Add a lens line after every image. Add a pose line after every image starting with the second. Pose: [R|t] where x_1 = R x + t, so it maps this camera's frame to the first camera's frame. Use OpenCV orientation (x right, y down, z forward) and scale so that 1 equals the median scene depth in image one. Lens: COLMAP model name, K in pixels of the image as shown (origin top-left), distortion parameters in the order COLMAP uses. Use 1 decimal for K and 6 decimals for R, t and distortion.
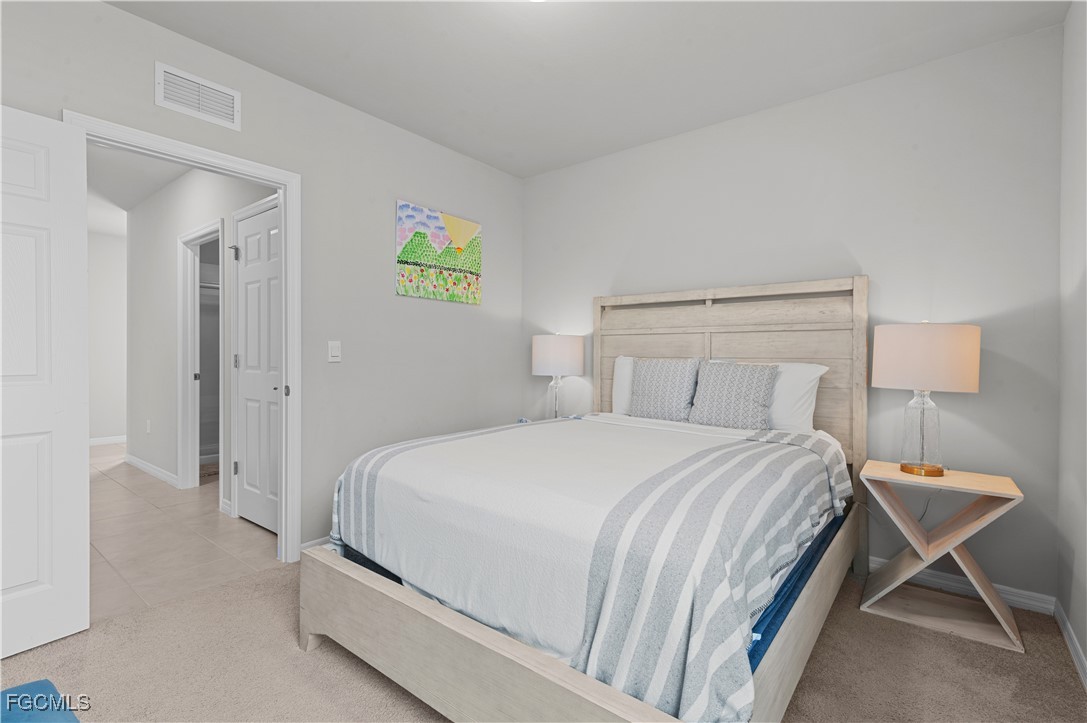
lens RADIAL K [[500.0, 0, 543.5], [0, 500.0, 361.5], [0, 0, 1]] dist [0.002290, 0.000340]
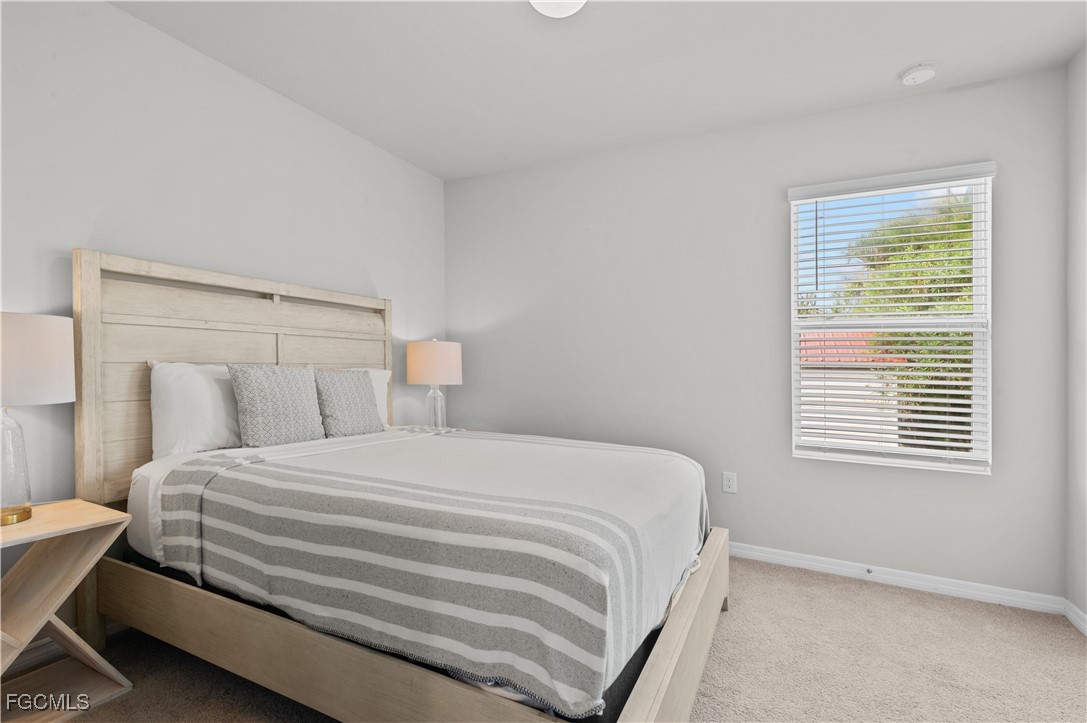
lens RADIAL K [[500.0, 0, 543.5], [0, 500.0, 361.5], [0, 0, 1]] dist [0.002290, 0.000340]
pose [[-0.209843, 0.009912, 0.977685, -0.593863], [0.016181, 0.999847, -0.006663, 0.001433], [-0.977601, 0.014422, -0.209972, 0.744948]]
